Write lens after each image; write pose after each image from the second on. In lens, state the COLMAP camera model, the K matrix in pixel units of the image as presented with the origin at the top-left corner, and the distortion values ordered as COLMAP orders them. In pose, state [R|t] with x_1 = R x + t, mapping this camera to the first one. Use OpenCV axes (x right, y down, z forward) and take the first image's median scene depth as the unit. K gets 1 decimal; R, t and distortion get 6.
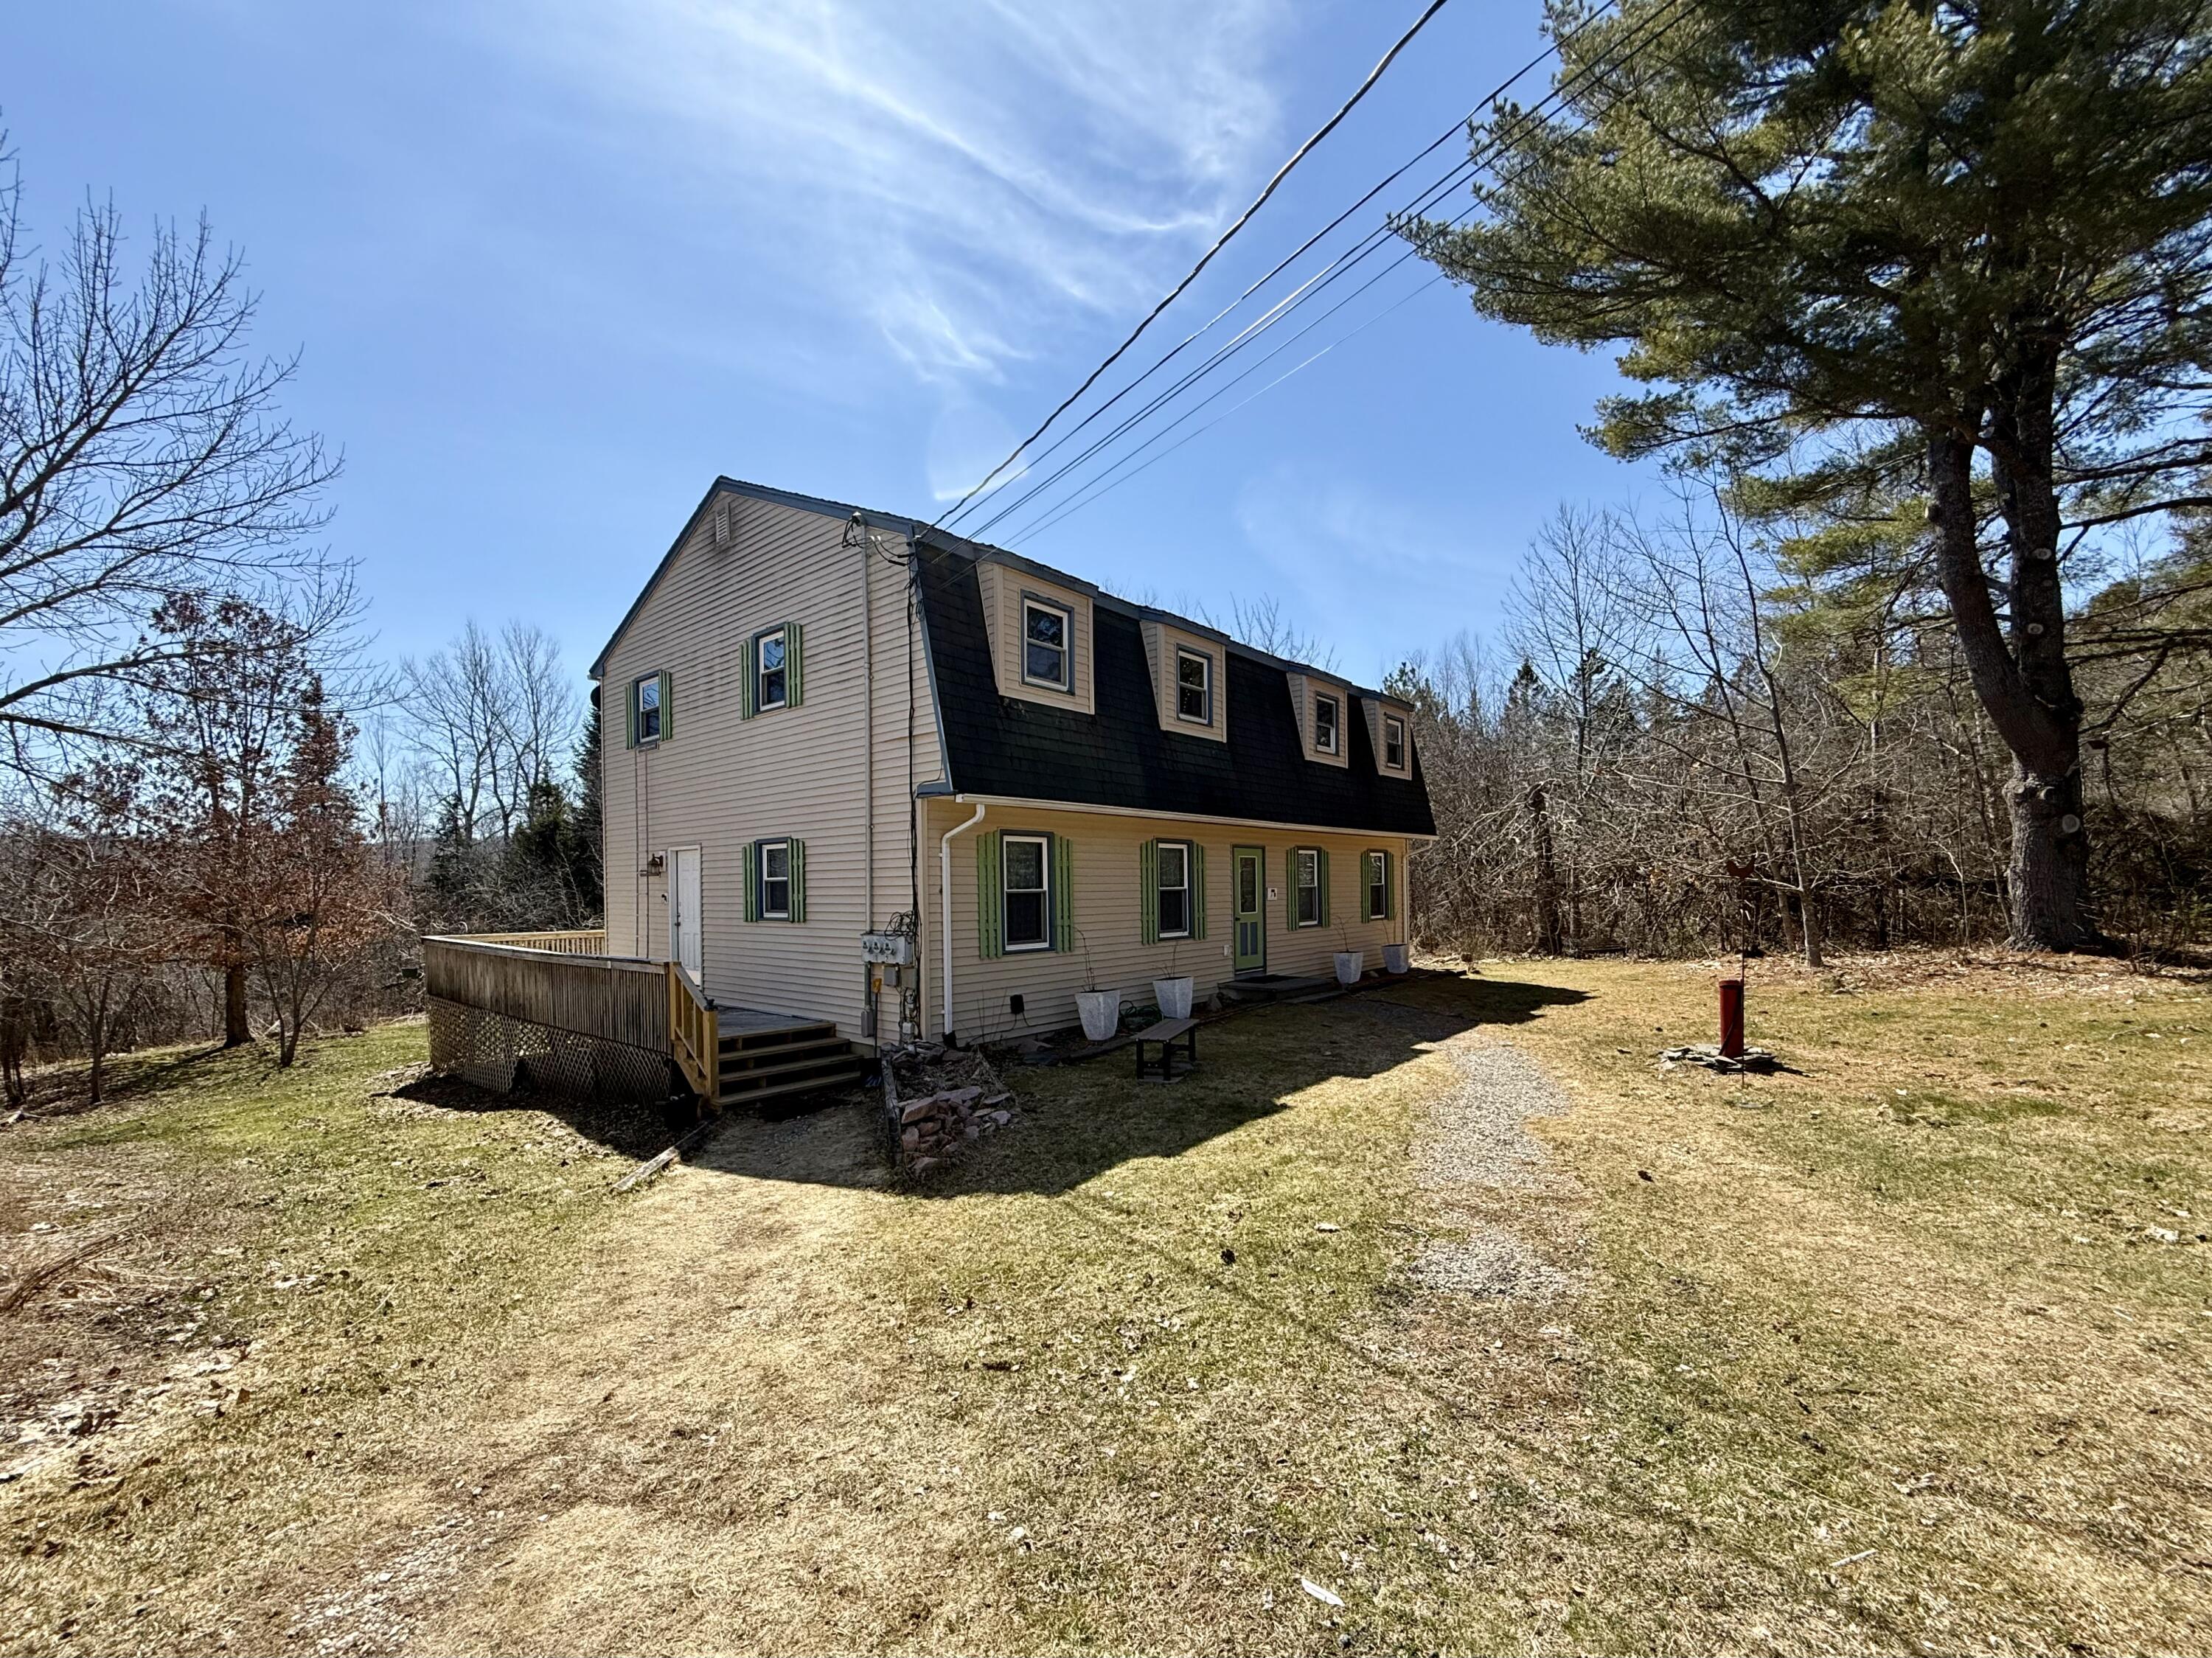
lens RADIAL K [[880.7, 0, 1081.6], [0, 880.7, 890.3], [0, 0, 1]] dist [-0.000327, -0.000067]
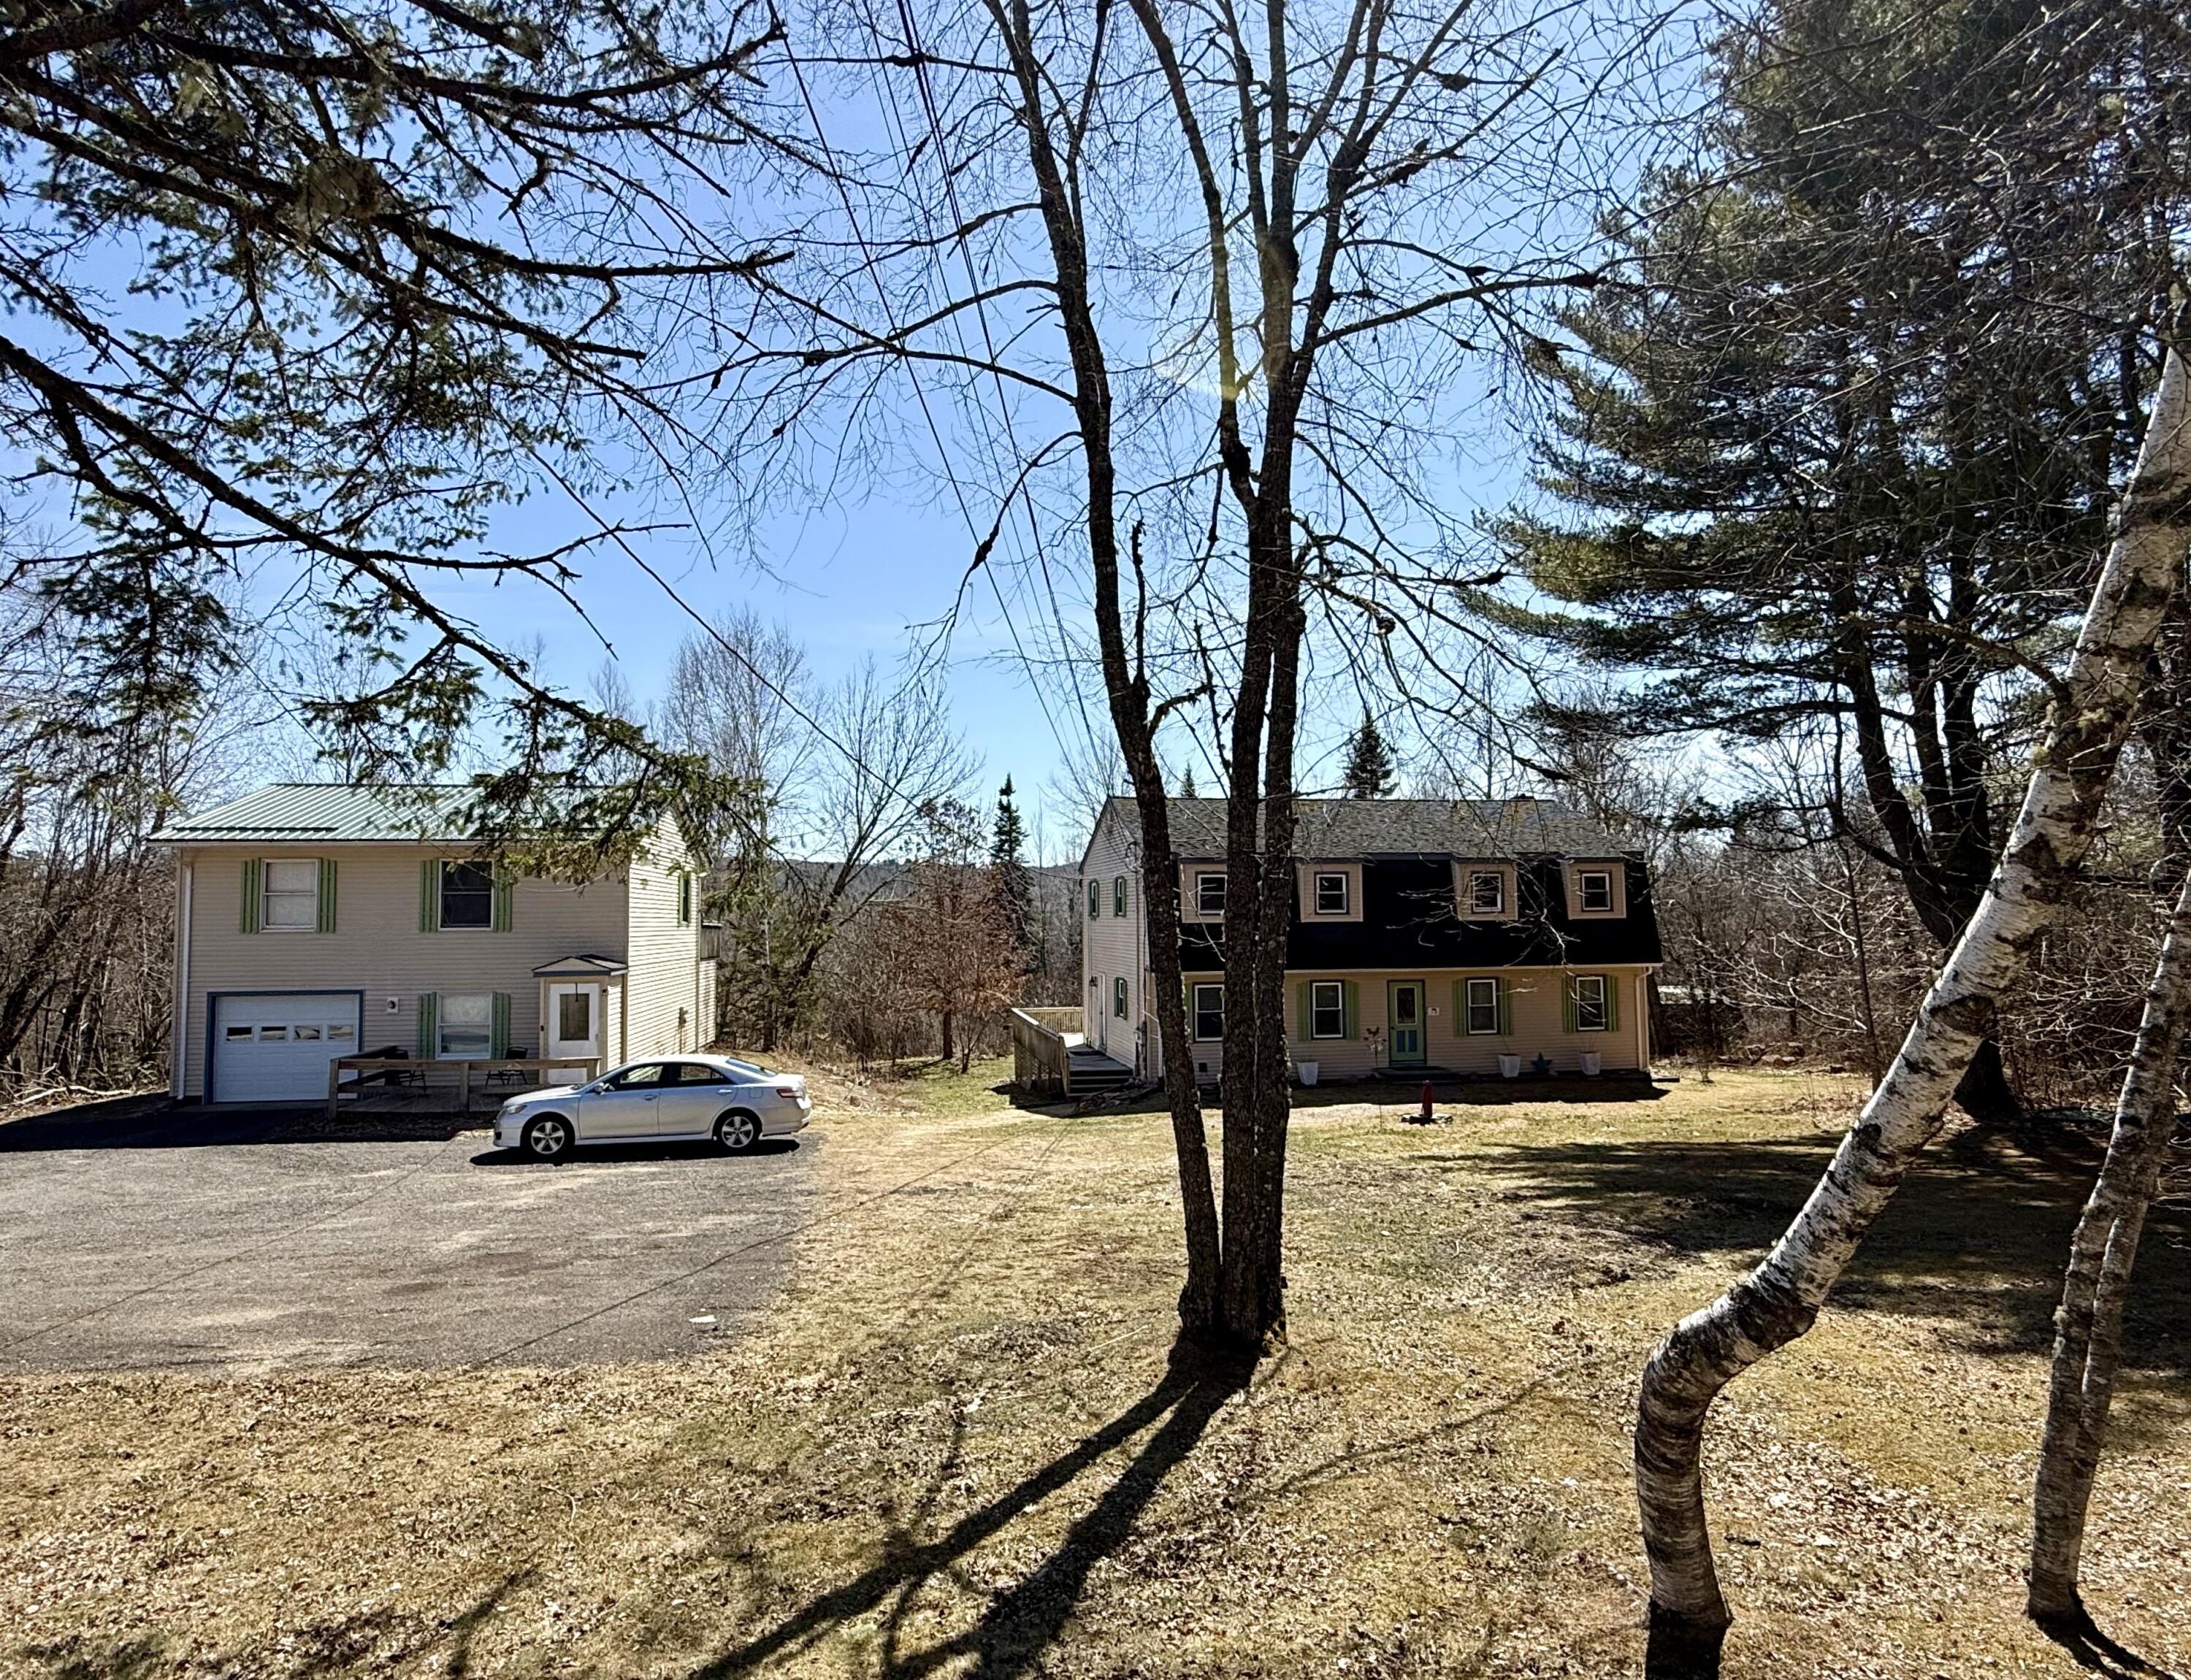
lens RADIAL K [[1229.6, 0, 1095.5], [0, 1229.6, 840.0], [0, 0, 1]] dist [0.002006, -0.000030]
pose [[0.786113, -0.032475, -0.617229, 1.521225], [-0.001807, 0.998494, -0.054837, -0.244490], [0.618080, 0.044223, 0.784870, -1.434071]]
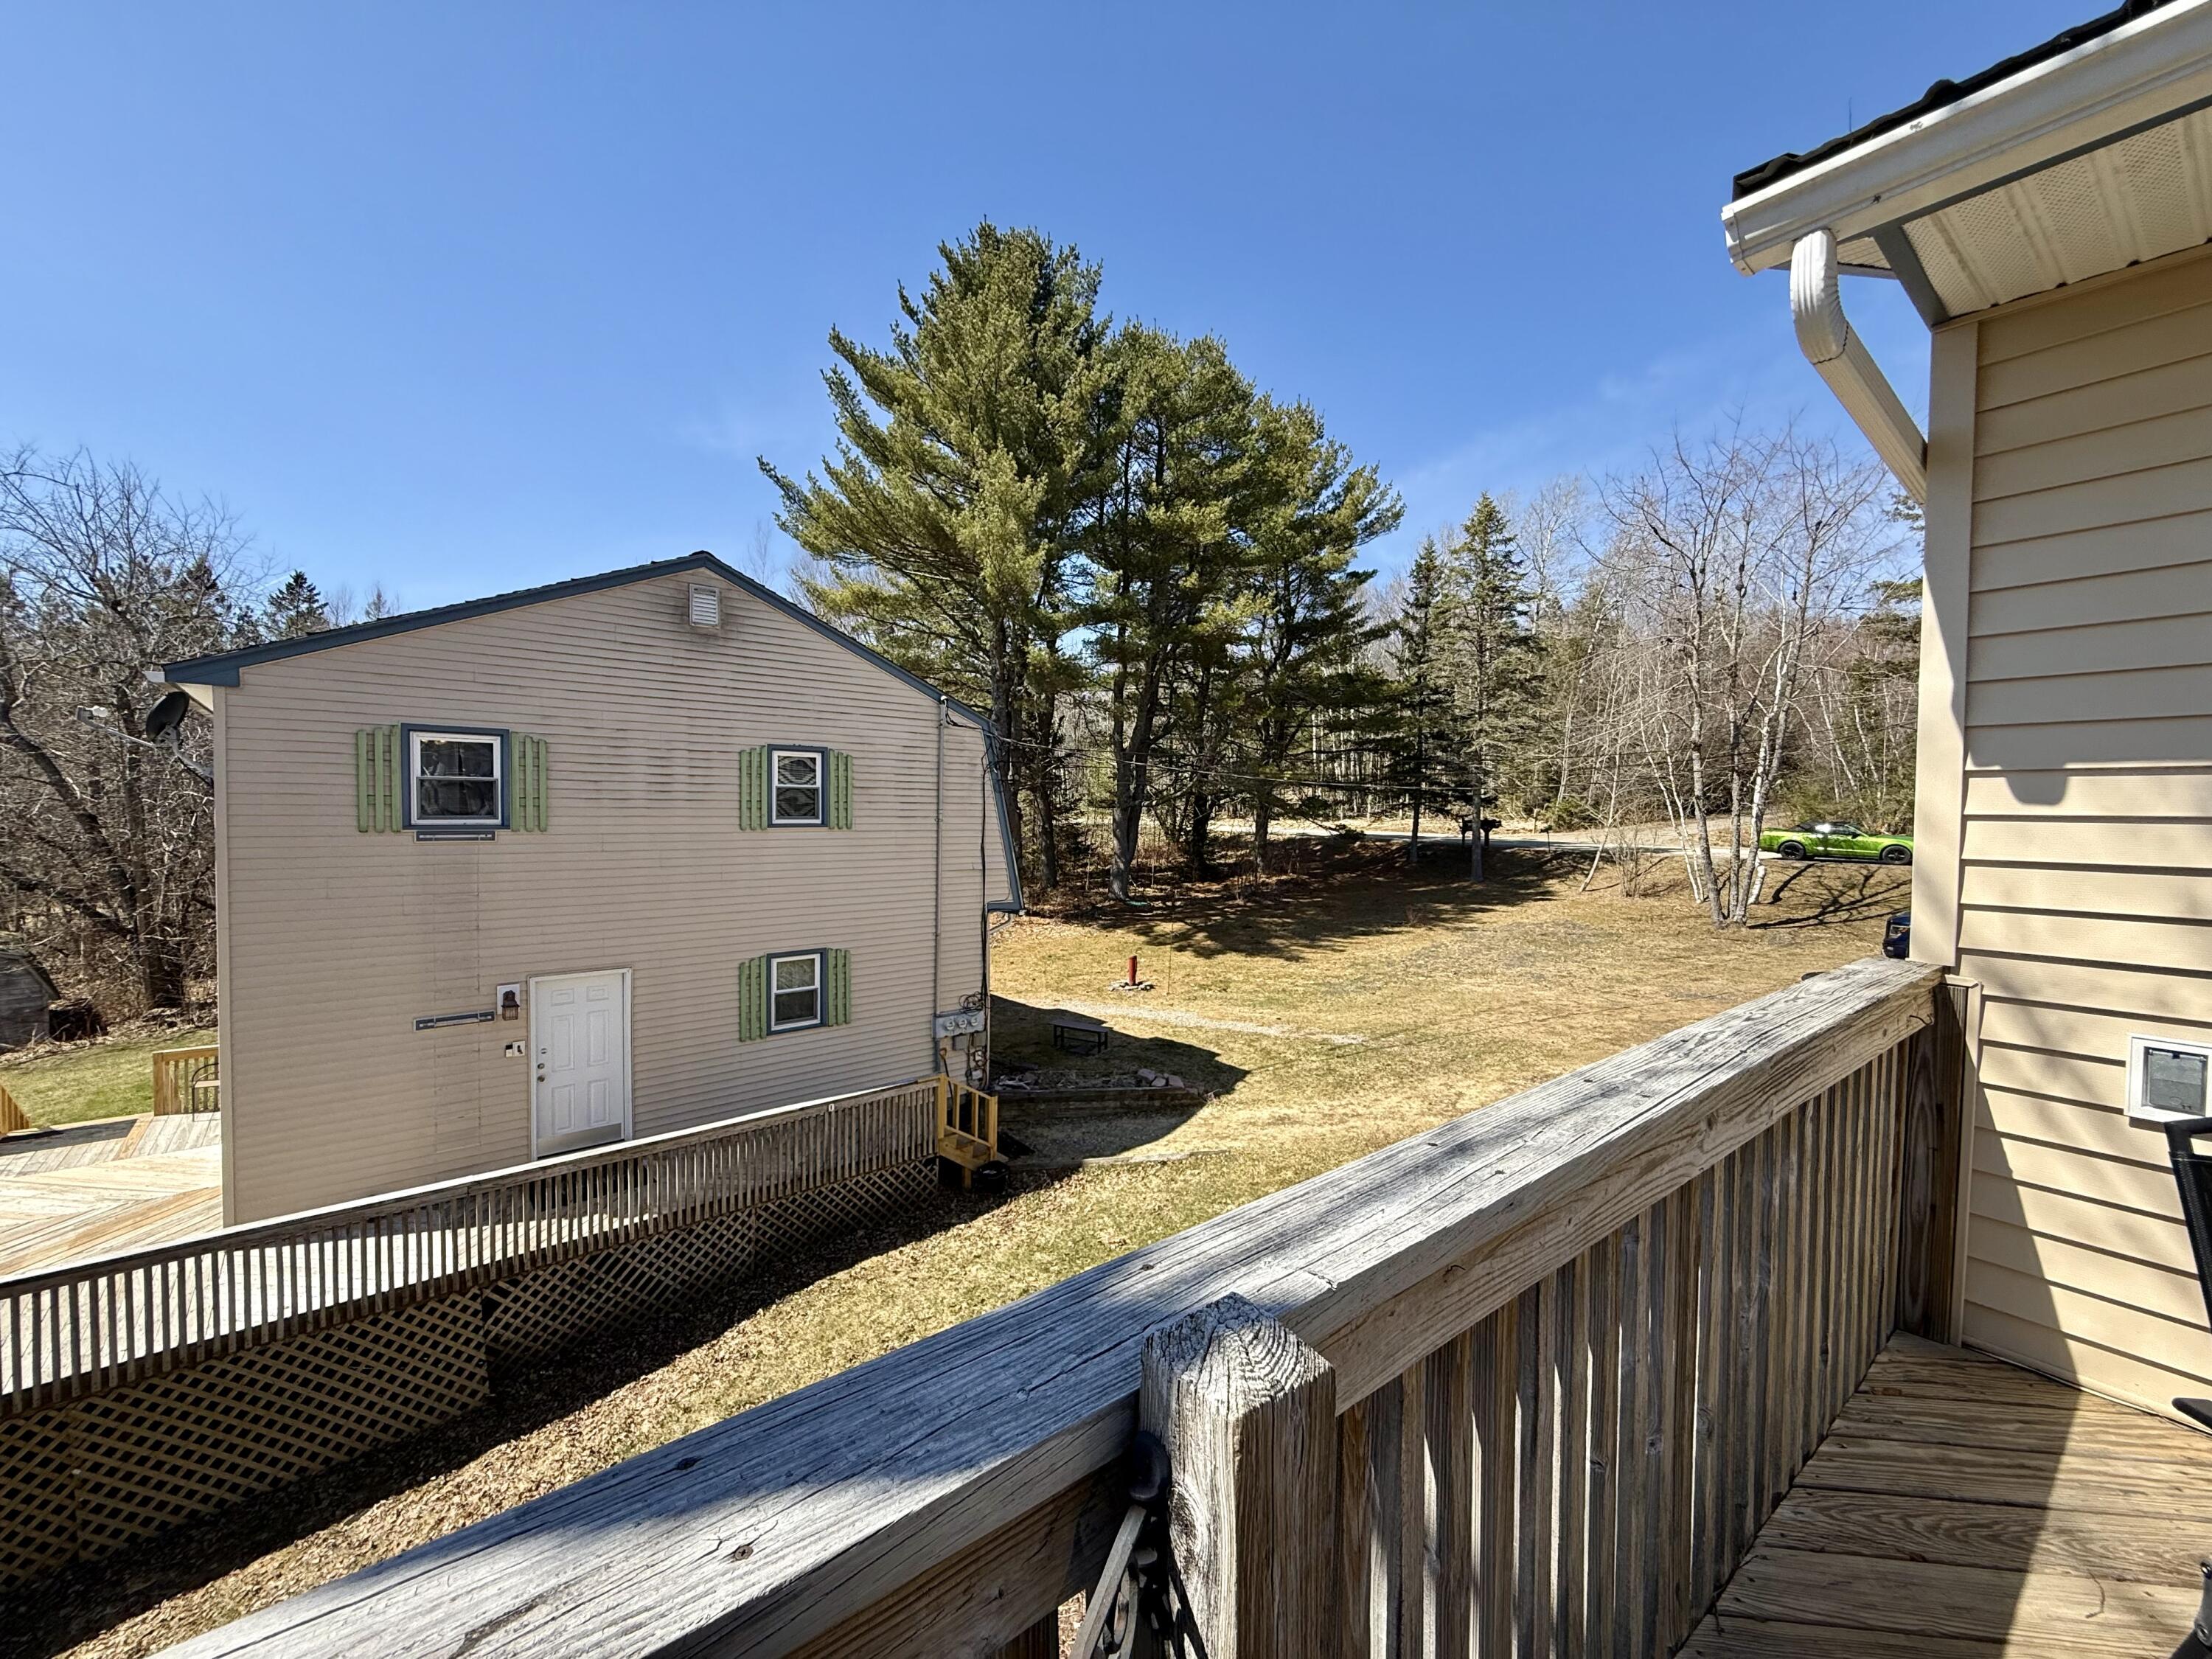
lens RADIAL K [[882.8, 0, 1125.0], [0, 882.8, 835.4], [0, 0, 1]] dist [-0.000721, 0.000021]
pose [[0.143437, -0.016251, 0.989526, -1.418668], [-0.005812, 0.999834, 0.017263, -0.230958], [-0.989642, -0.008227, 0.143318, 0.514136]]
